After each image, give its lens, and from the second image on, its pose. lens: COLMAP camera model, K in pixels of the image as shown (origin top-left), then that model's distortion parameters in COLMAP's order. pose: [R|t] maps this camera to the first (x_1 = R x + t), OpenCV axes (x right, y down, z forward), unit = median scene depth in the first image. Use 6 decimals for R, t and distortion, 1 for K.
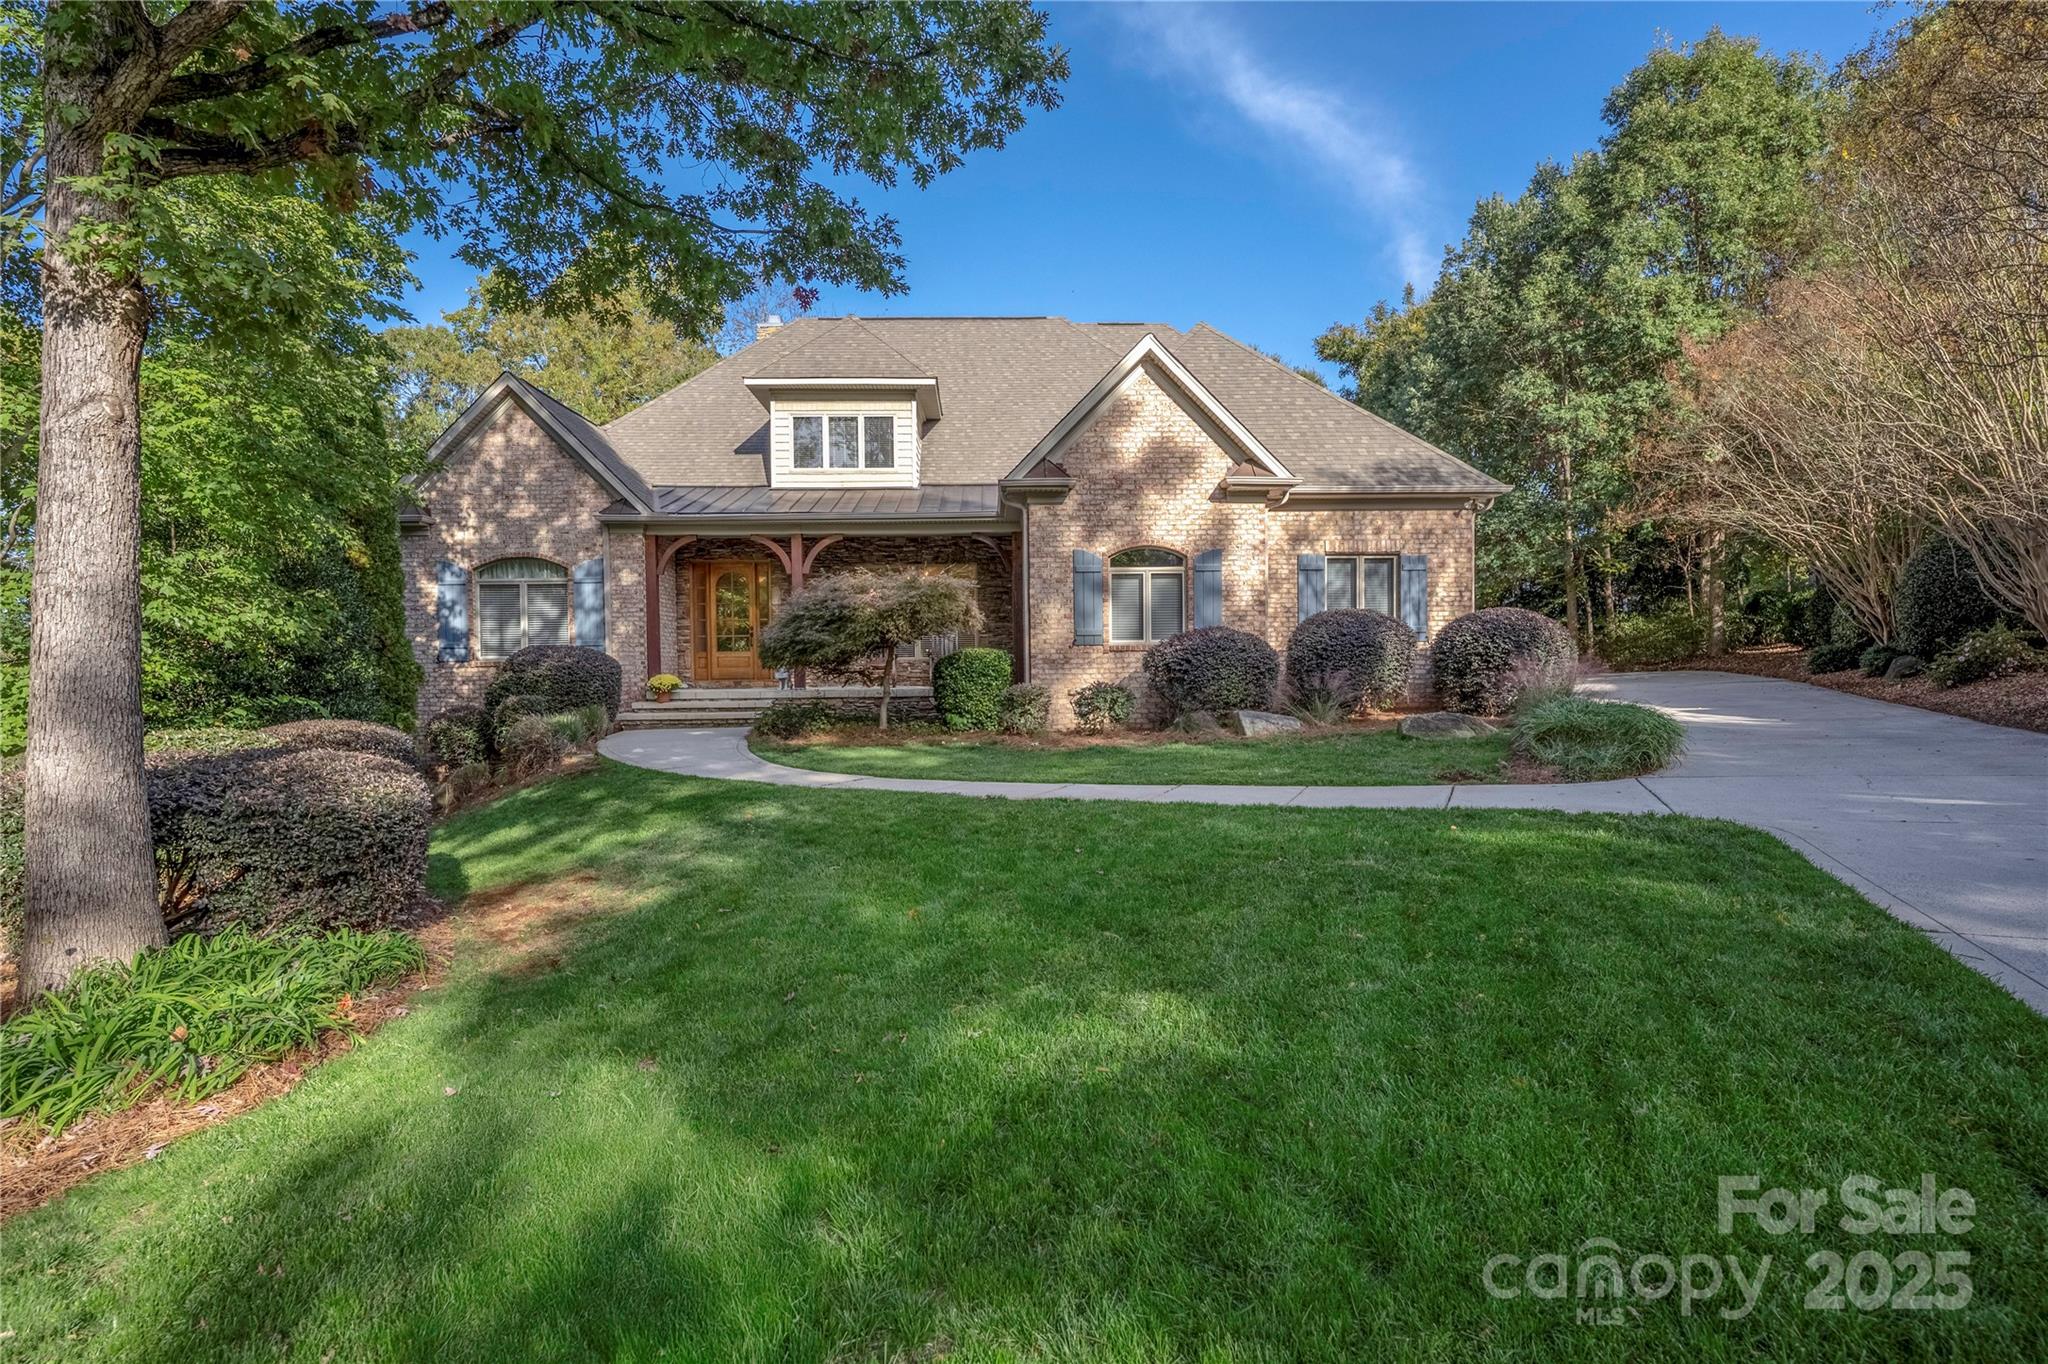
lens RADIAL K [[949.4, 0, 1034.5], [0, 949.4, 680.5], [0, 0, 1]] dist [-0.013020, 0.000190]
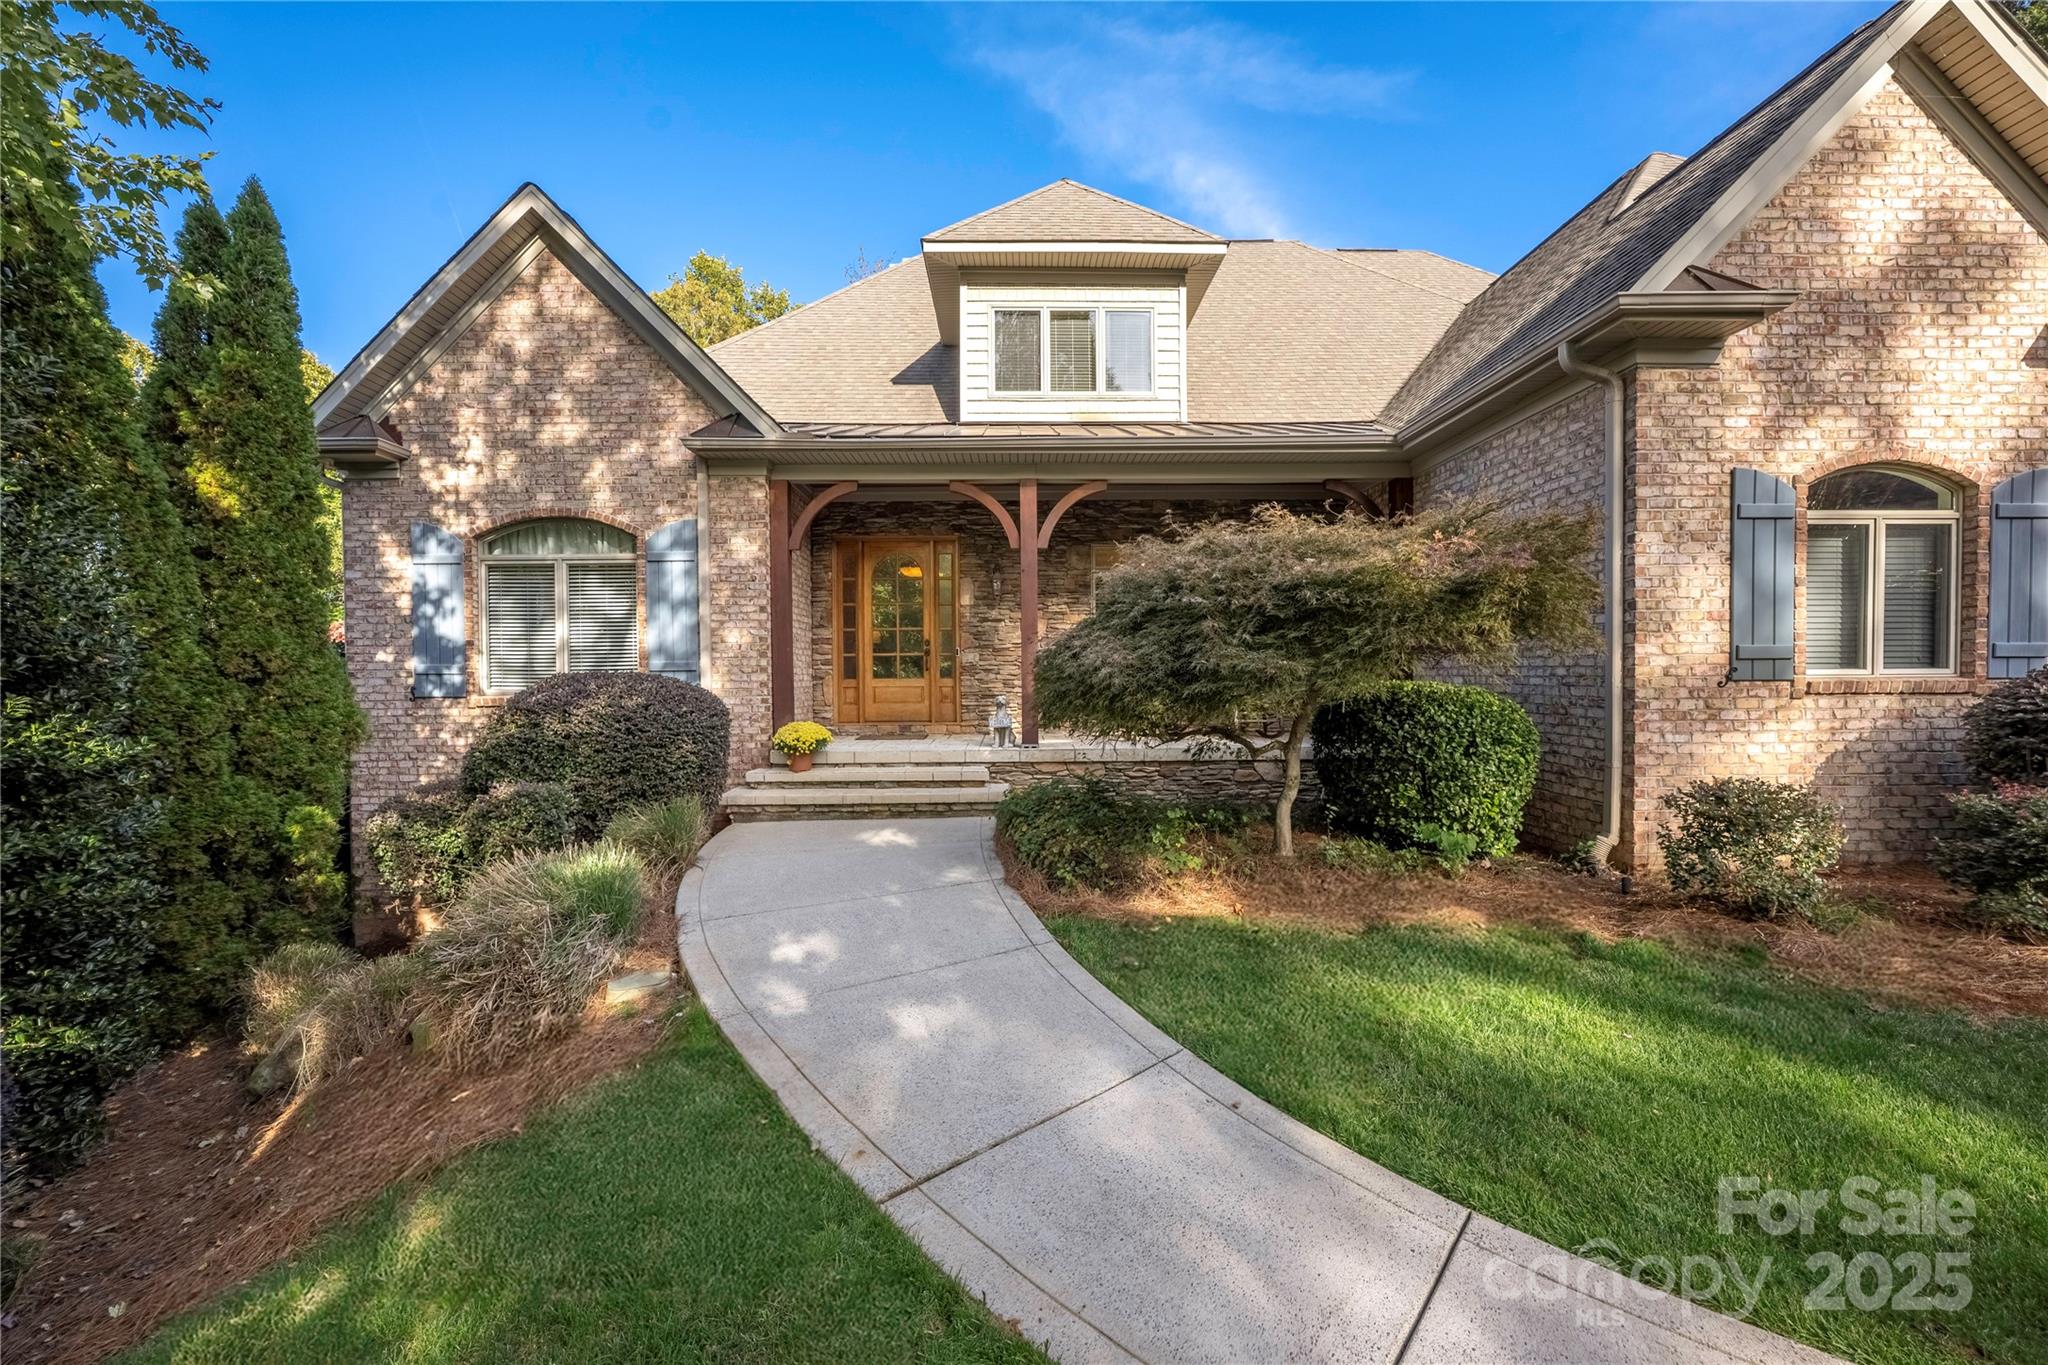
lens RADIAL K [[814.1, 0, 1013.4], [0, 814.1, 677.8], [0, 0, 1]] dist [-0.000509, -0.000495]
pose [[0.998748, 0.008704, -0.049257, -0.243877], [-0.009709, 0.999749, -0.020203, -0.024281], [0.049069, 0.020656, 0.998582, 0.524851]]
